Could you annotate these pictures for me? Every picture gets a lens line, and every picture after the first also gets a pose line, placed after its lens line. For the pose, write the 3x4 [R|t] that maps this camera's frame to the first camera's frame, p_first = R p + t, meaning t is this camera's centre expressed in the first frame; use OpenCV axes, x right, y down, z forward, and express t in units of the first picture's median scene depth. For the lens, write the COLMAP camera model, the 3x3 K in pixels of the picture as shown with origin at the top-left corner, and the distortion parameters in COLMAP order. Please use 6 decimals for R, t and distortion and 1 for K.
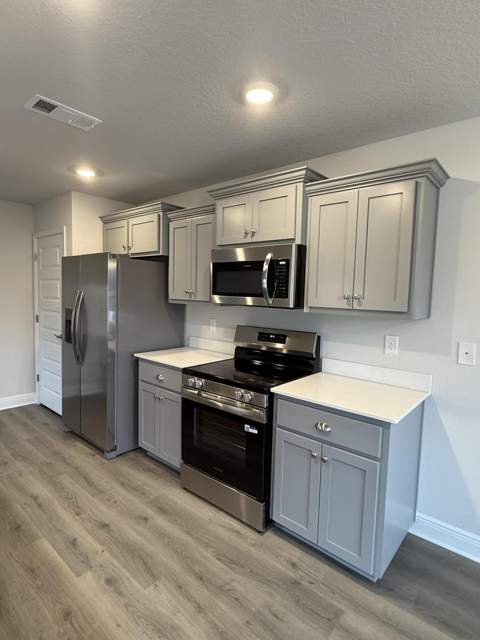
lens RADIAL K [[349.6, 0, 237.7], [0, 349.6, 323.1], [0, 0, 1]] dist [0.000861, 0.000995]
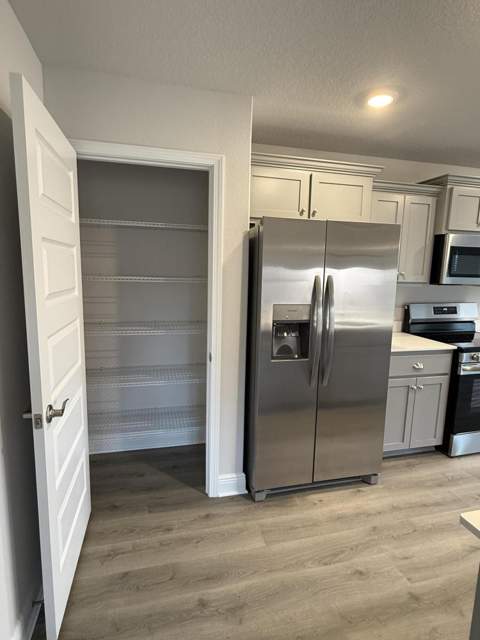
lens RADIAL K [[349.6, 0, 236.5], [0, 349.6, 322.9], [0, 0, 1]] dist [0.000861, 0.000995]
pose [[0.563646, -0.144224, 0.813328, -1.520630], [0.065888, 0.989352, 0.129777, -0.139844], [-0.823384, -0.019559, 0.567147, 1.064545]]
